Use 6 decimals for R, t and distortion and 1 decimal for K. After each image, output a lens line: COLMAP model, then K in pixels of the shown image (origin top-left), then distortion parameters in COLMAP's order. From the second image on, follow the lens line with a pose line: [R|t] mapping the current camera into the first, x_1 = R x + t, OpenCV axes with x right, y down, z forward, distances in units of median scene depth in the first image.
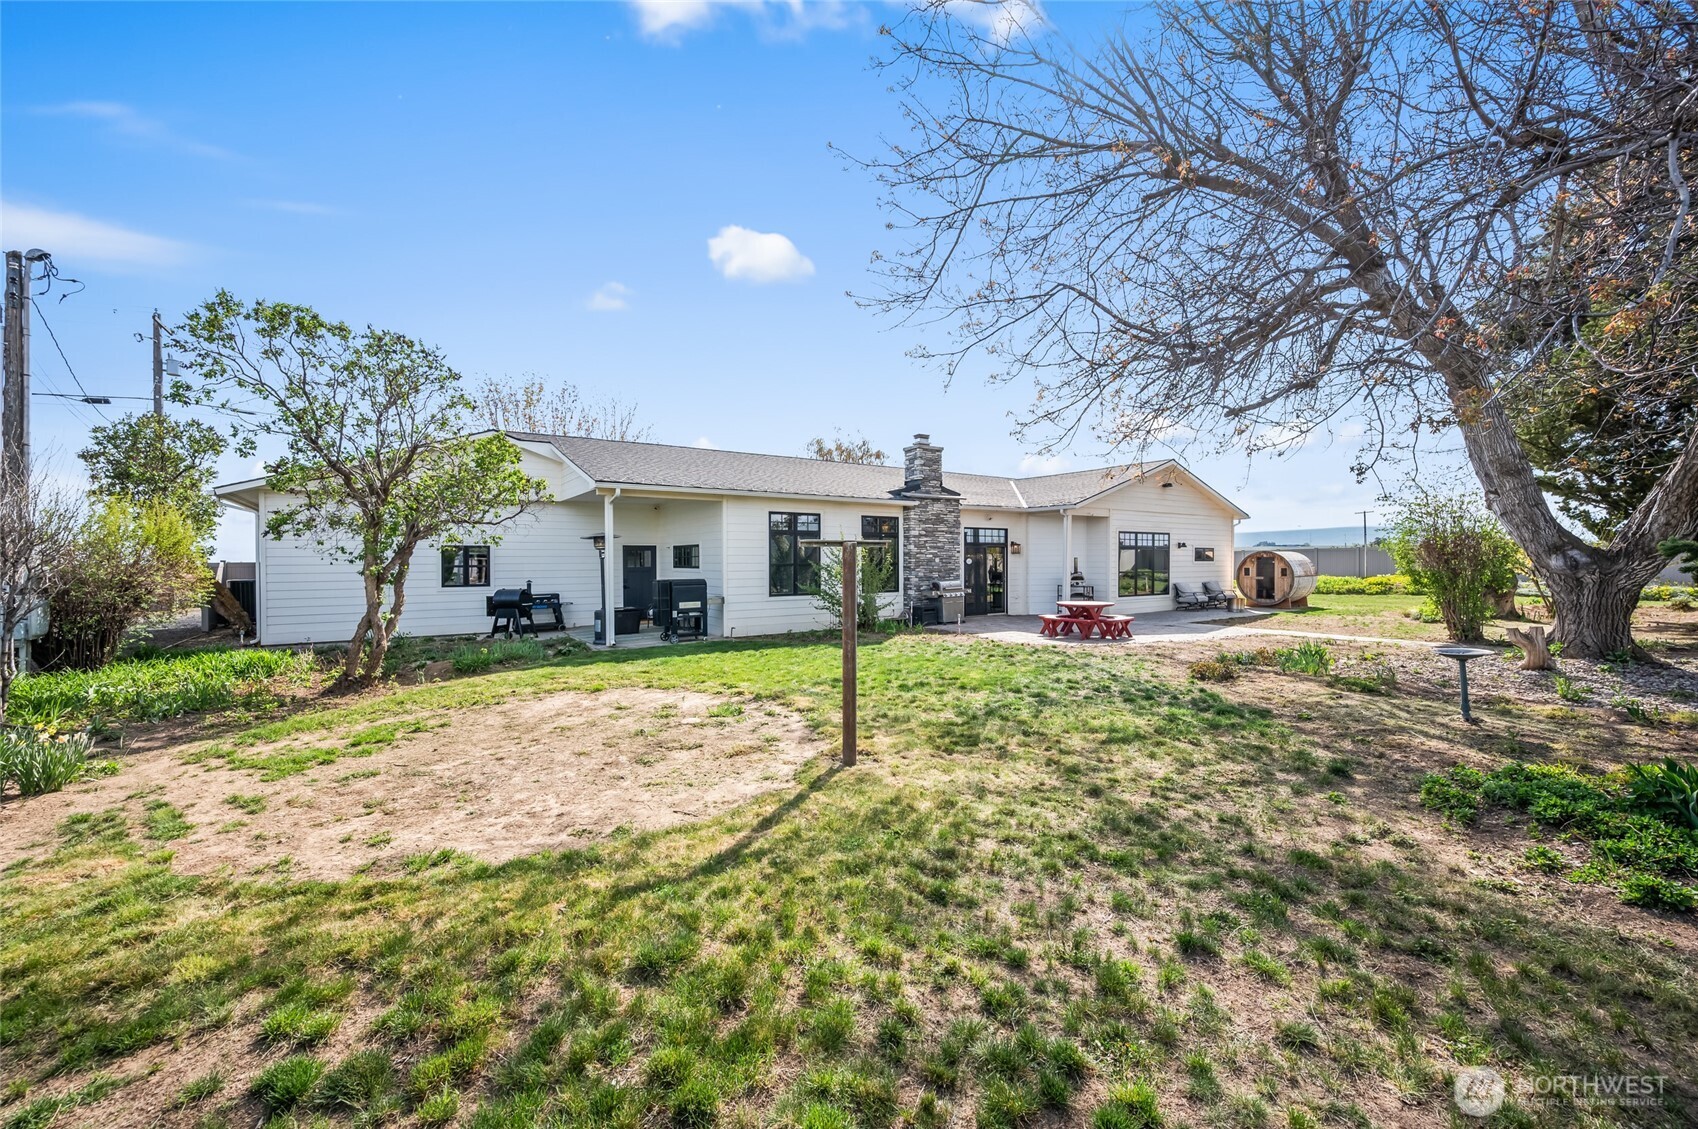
lens RADIAL K [[683.1, 0, 849.0], [0, 683.1, 564.5], [0, 0, 1]] dist [0.000570, 0.000023]
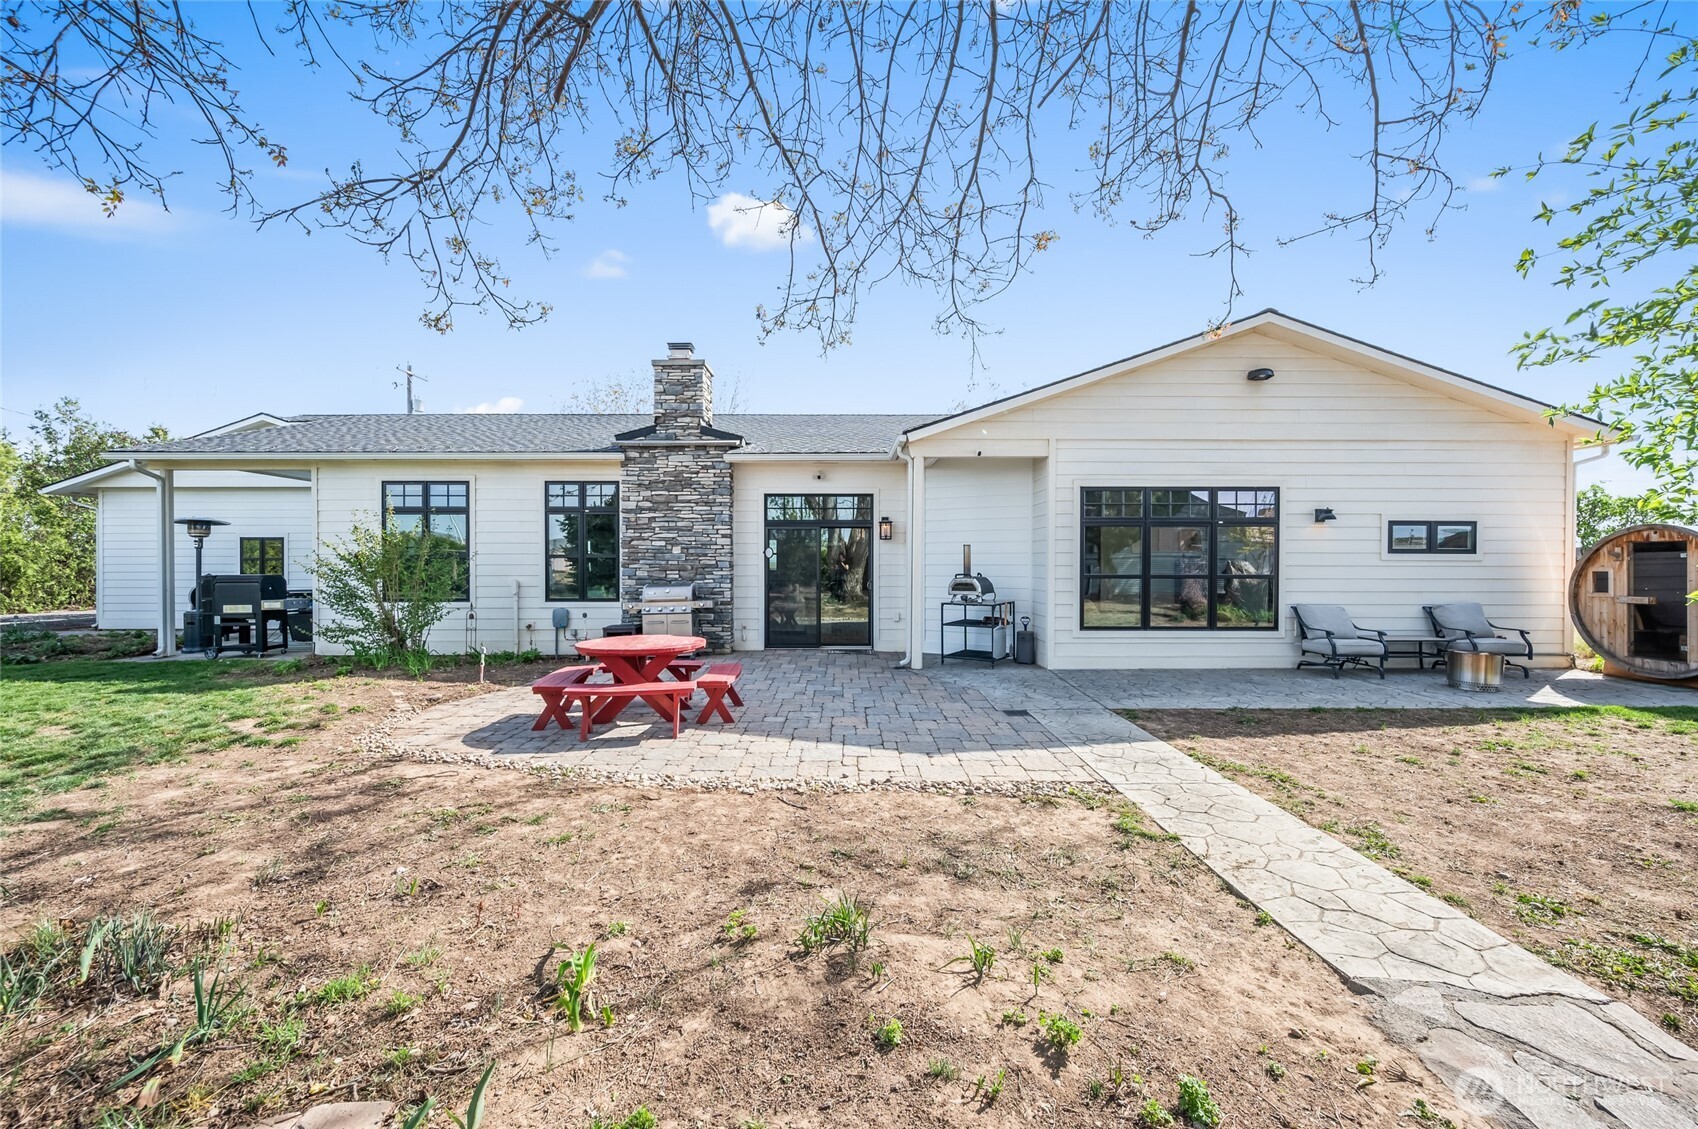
lens RADIAL K [[683.1, 0, 849.0], [0, 683.1, 564.5], [0, 0, 1]] dist [0.000570, 0.000023]
pose [[0.823187, 0.010224, -0.567678, 0.536009], [-0.004860, 0.999928, 0.010961, -0.001050], [0.567749, -0.006264, 0.823178, 0.541823]]
